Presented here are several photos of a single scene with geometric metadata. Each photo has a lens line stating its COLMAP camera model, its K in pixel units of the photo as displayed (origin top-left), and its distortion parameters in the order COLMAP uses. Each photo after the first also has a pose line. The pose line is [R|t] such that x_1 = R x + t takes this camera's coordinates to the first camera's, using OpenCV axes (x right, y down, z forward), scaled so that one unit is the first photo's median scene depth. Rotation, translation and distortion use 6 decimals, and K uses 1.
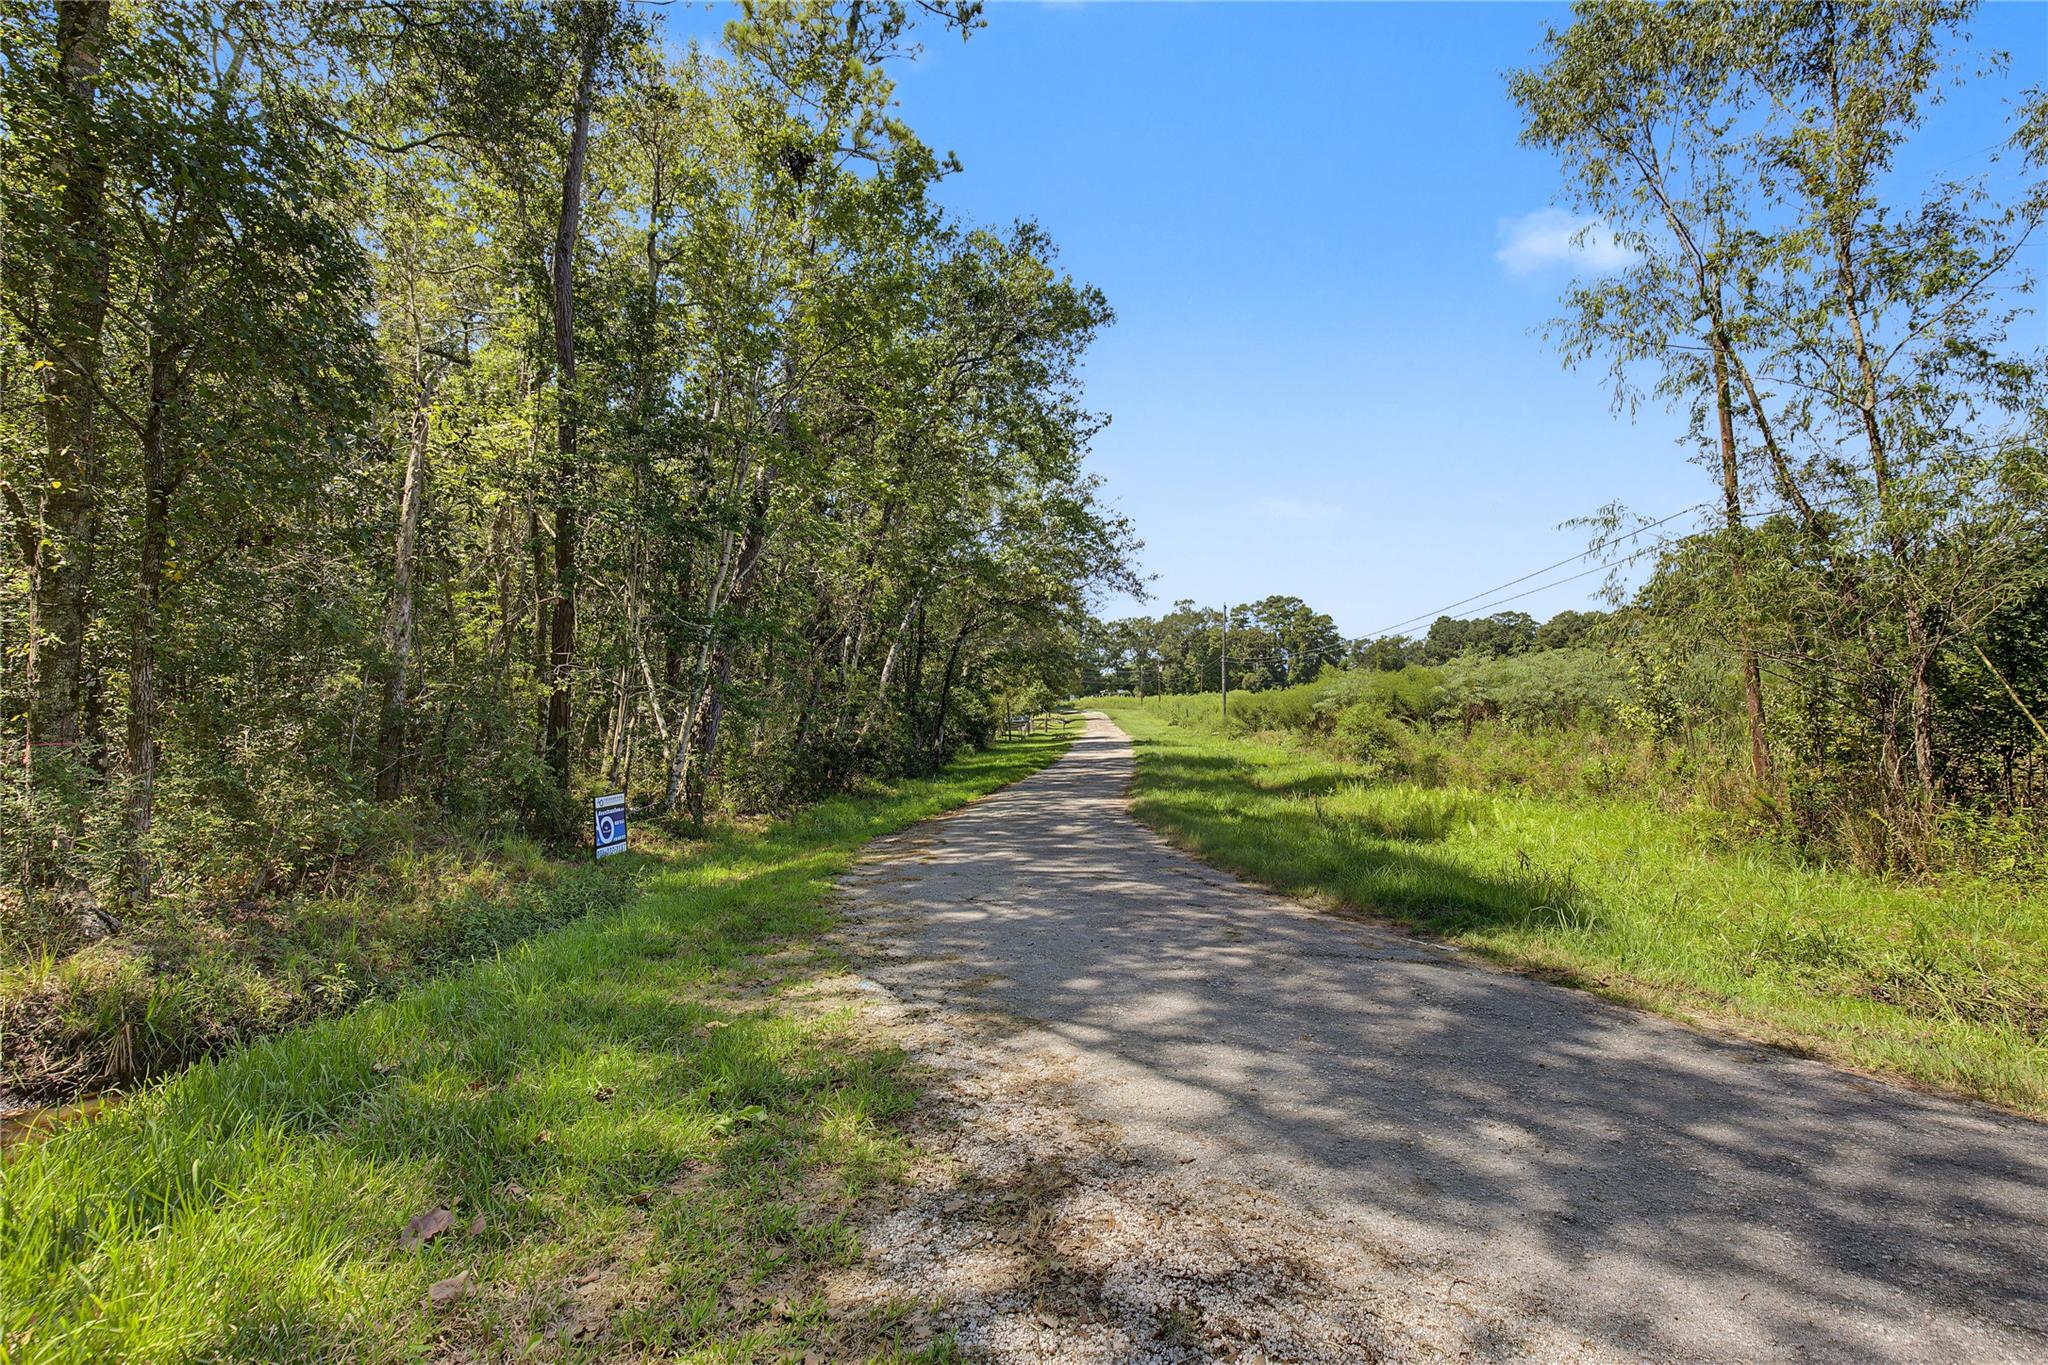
lens RADIAL K [[931.2, 0, 1041.2], [0, 931.2, 679.1], [0, 0, 1]] dist [-0.001748, 0.001305]
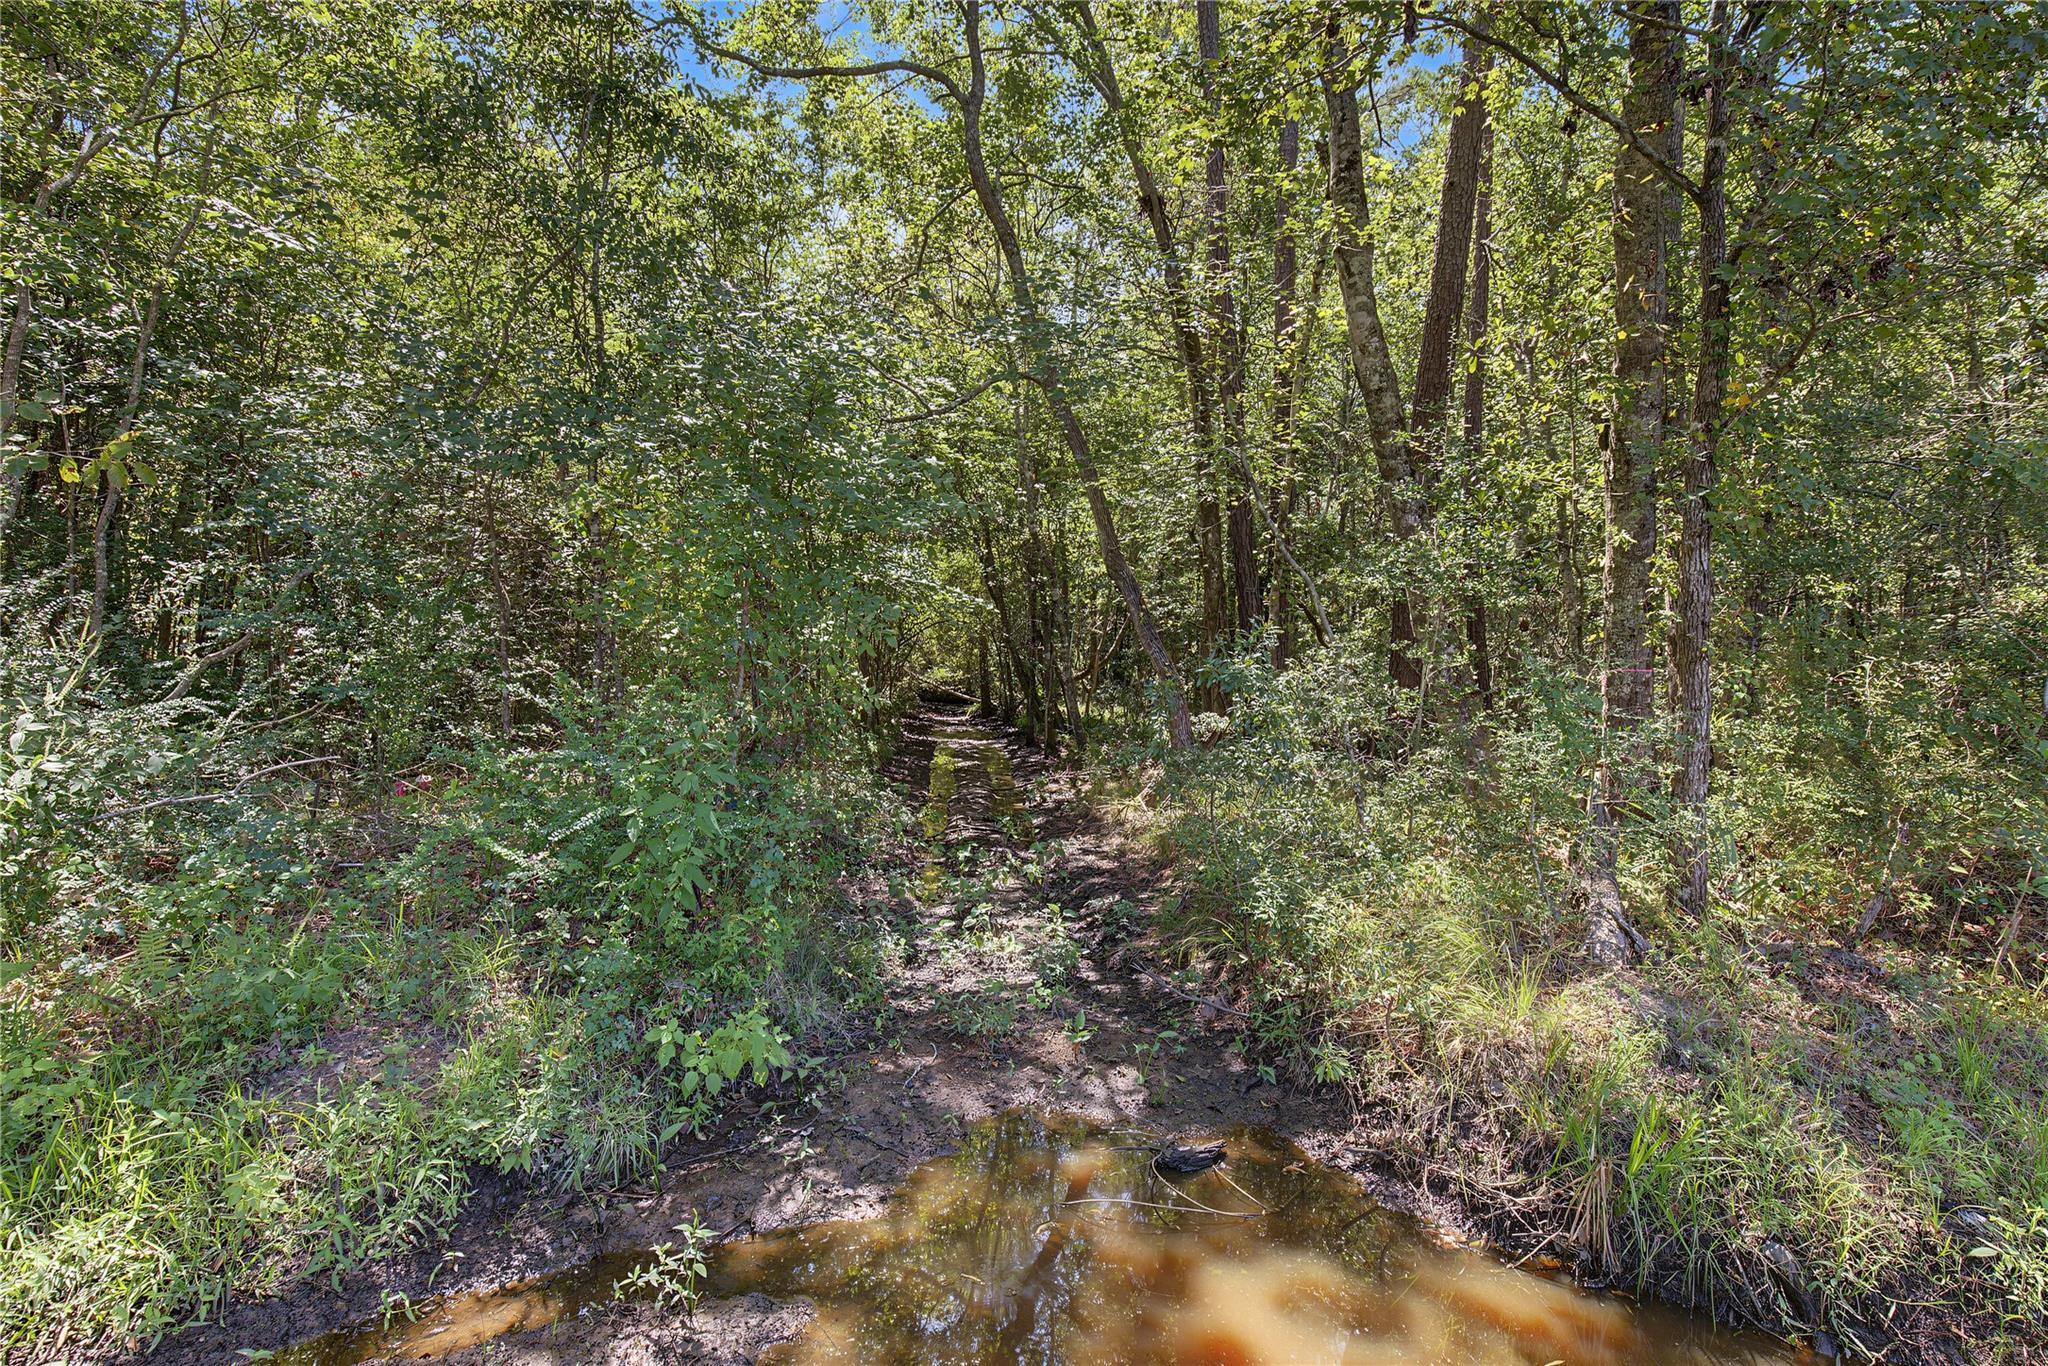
lens RADIAL K [[1015.8, 0, 1030.4], [0, 1015.8, 666.0], [0, 0, 1]] dist [-0.003723, 0.000848]
pose [[0.153617, 0.021486, -0.987897, -0.208877], [0.017533, 0.999547, 0.024466, 0.026970], [0.987975, -0.021079, 0.153170, 0.269523]]
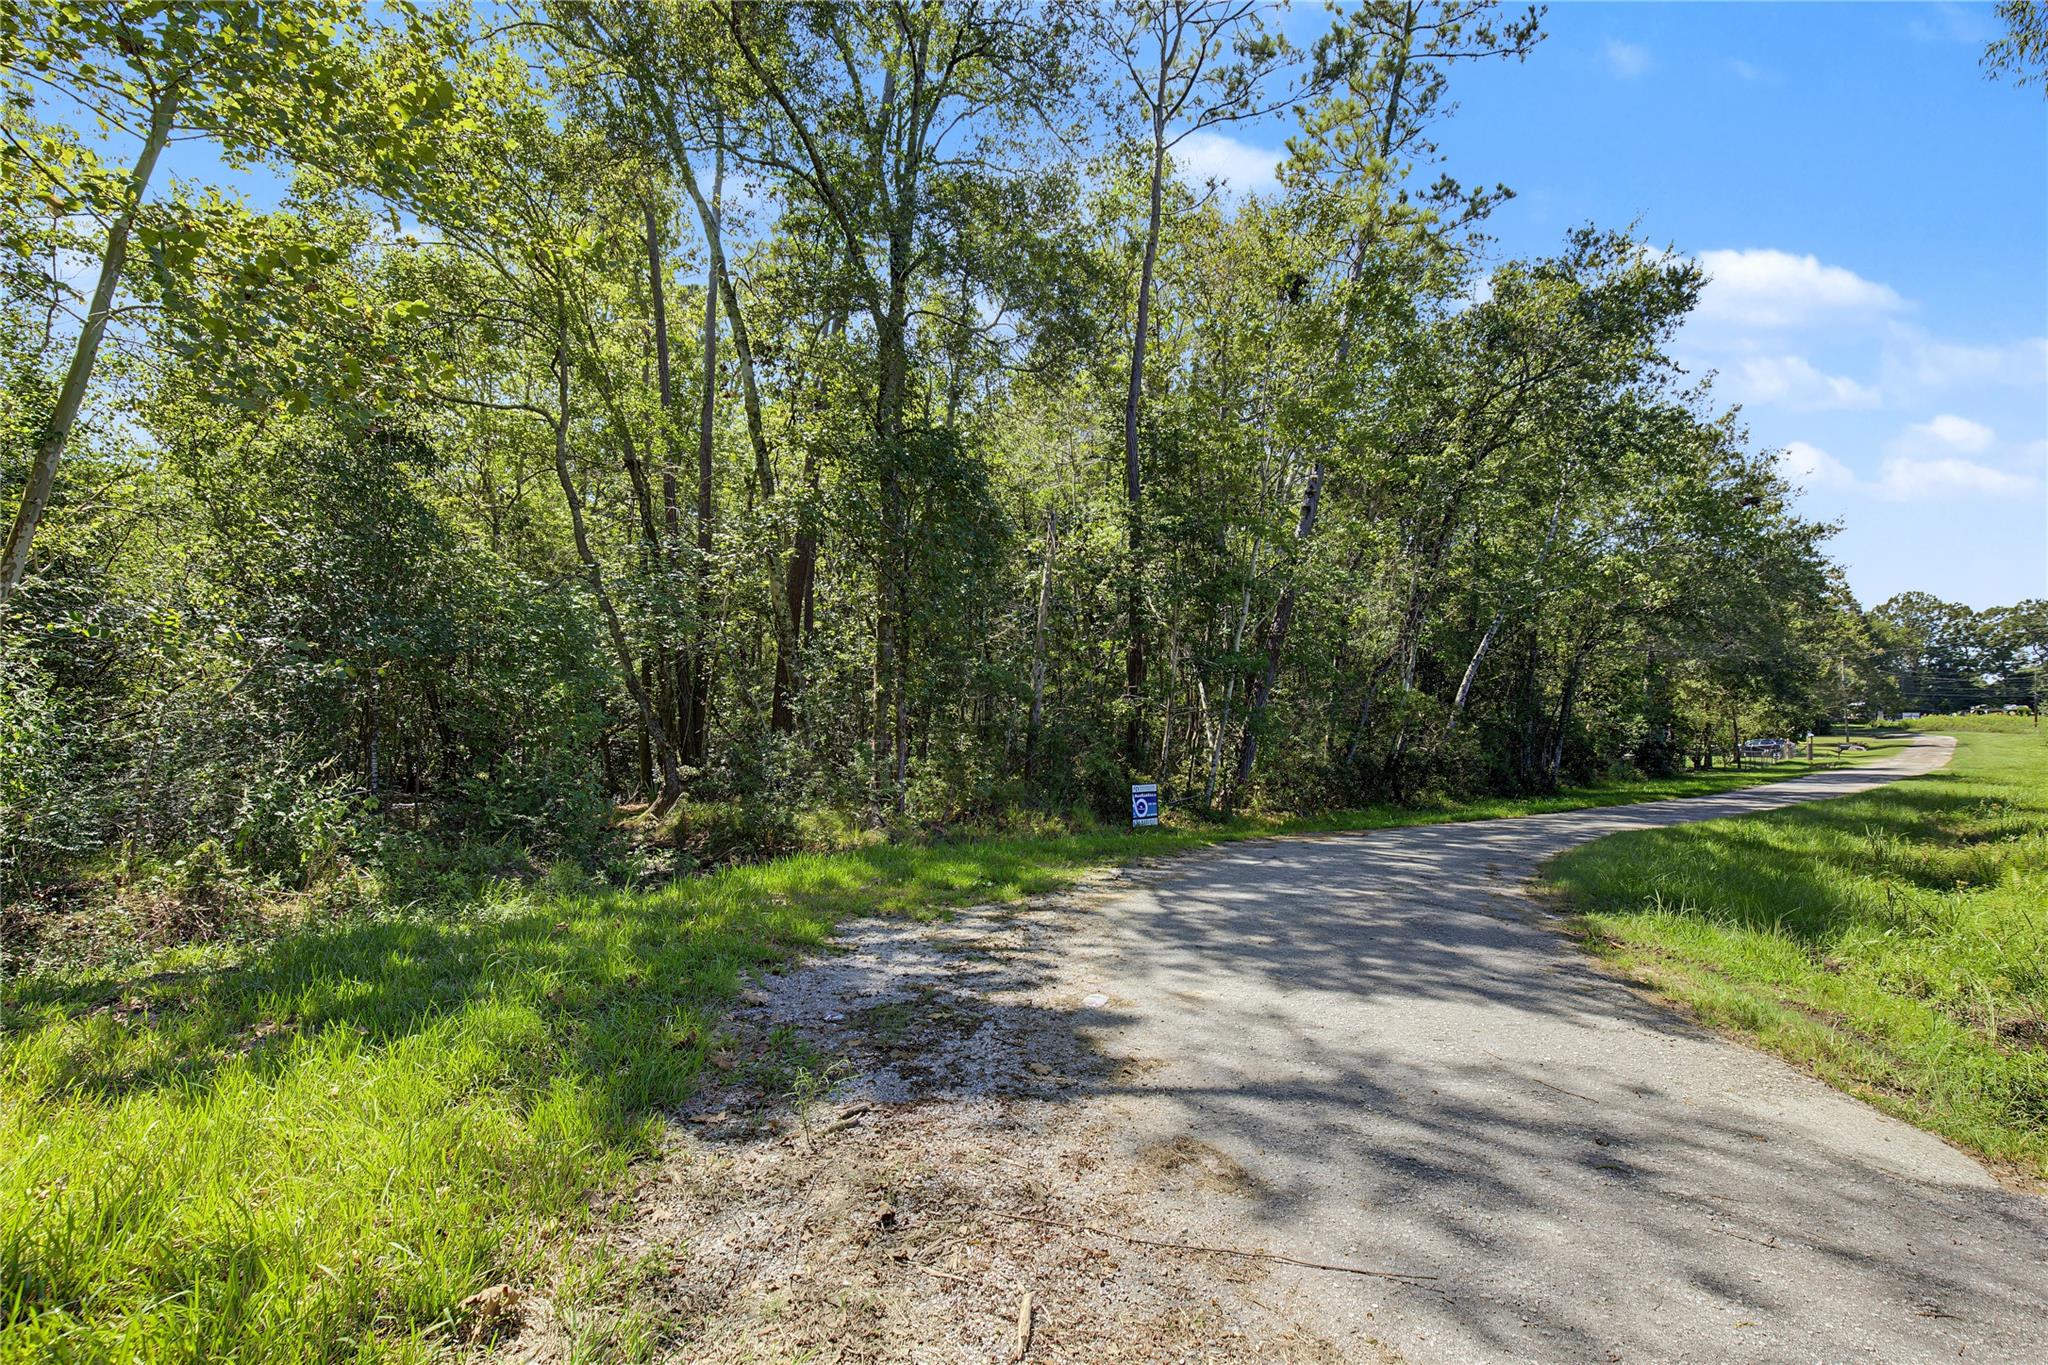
lens RADIAL K [[931.2, 0, 1025.5], [0, 931.2, 678.5], [0, 0, 1]] dist [-0.001748, 0.001305]
pose [[0.742696, -0.024319, -0.669187, 0.386615], [0.011462, 0.999656, -0.023608, -0.008776], [0.669531, 0.009863, 0.742719, -0.214071]]
